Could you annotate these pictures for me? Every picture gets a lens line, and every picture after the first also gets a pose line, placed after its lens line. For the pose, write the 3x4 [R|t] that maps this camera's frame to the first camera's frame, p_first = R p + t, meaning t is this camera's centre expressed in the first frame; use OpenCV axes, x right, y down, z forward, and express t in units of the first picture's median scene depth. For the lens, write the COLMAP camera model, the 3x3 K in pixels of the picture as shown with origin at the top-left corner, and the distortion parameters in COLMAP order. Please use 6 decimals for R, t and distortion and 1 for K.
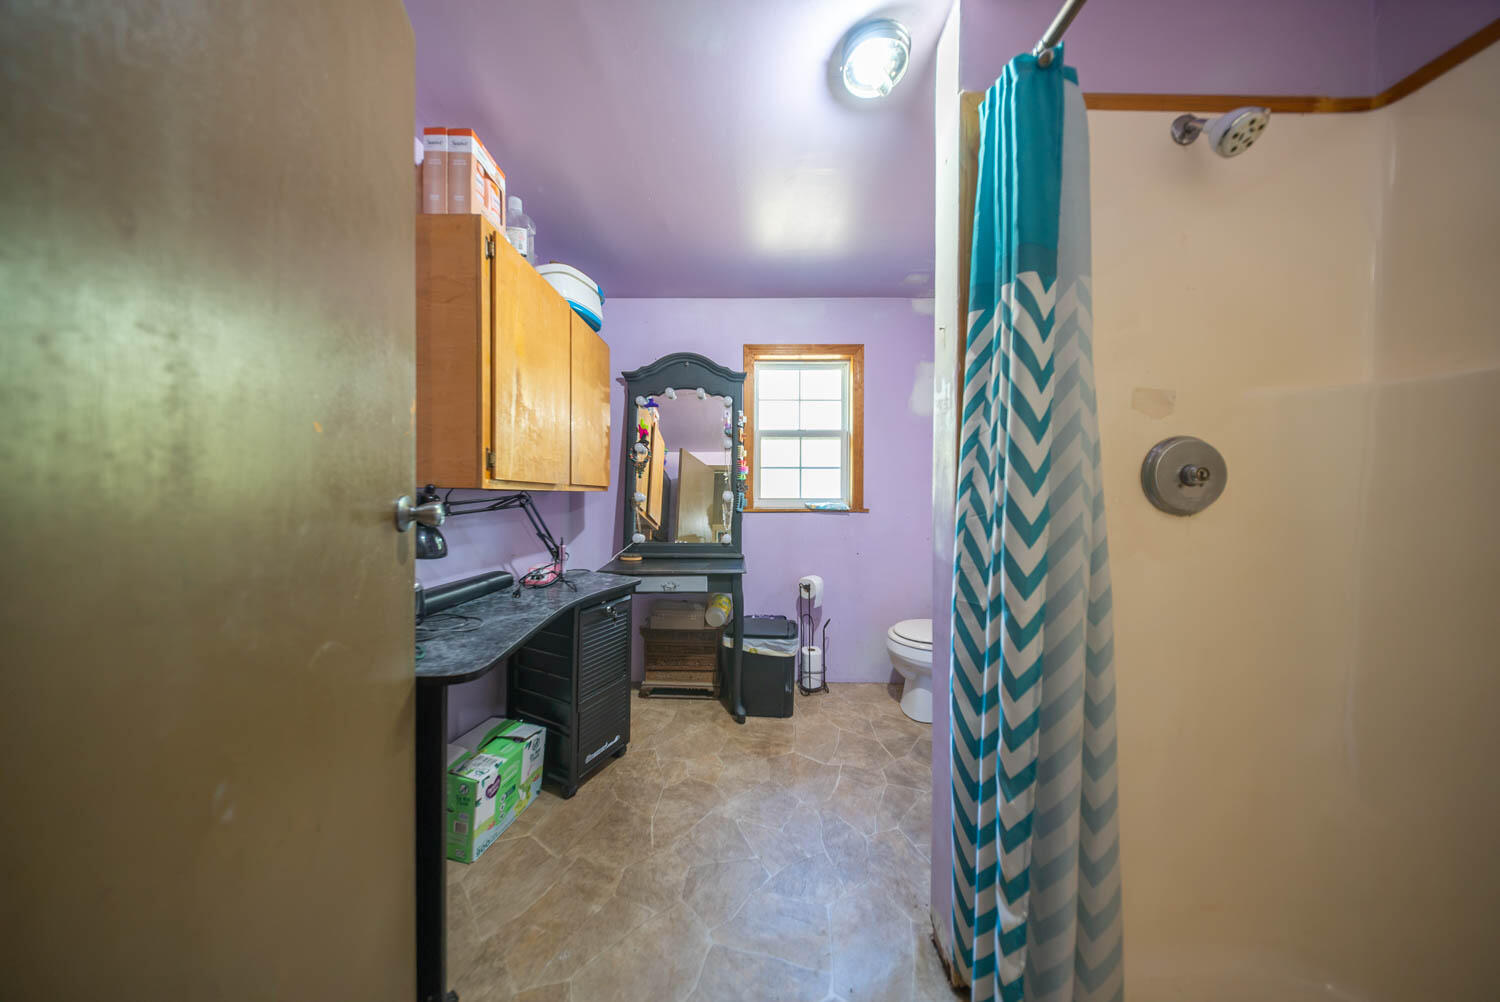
lens RADIAL K [[441.6, 0, 749.2], [0, 441.6, 506.4], [0, 0, 1]] dist [0.003733, -0.001531]
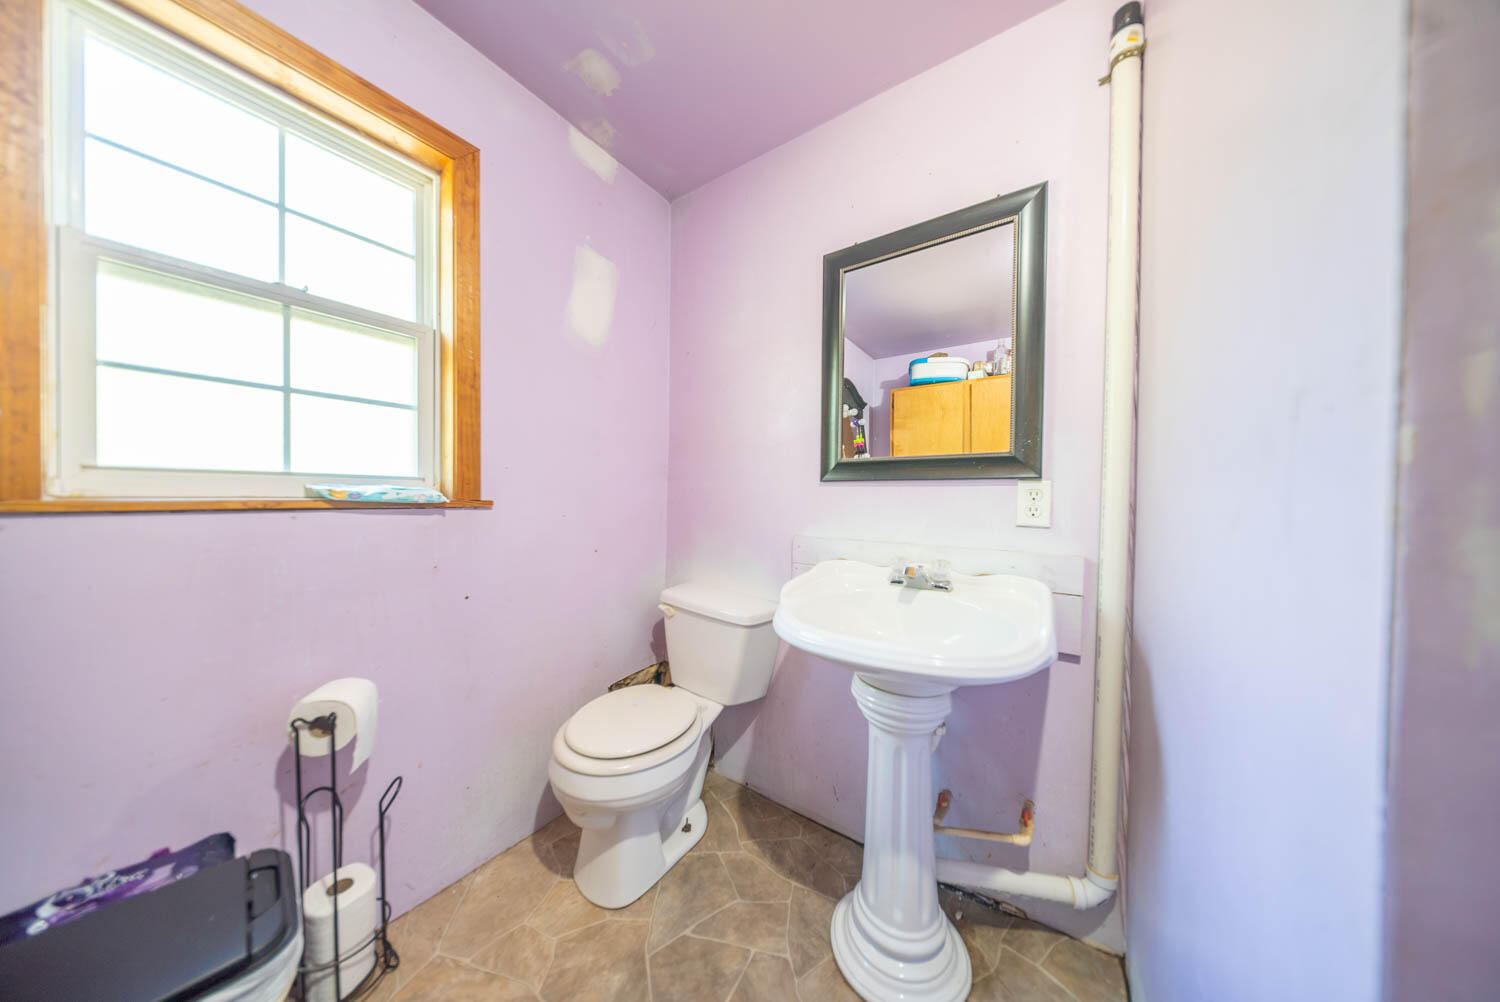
lens RADIAL K [[441.6, 0, 742.0], [0, 441.6, 503.1], [0, 0, 1]] dist [0.003733, -0.001531]
pose [[0.580902, -0.007619, 0.813938, 0.037435], [-0.007255, 0.999868, 0.014538, -0.000618], [-0.813941, -0.014350, 0.580770, 0.500076]]
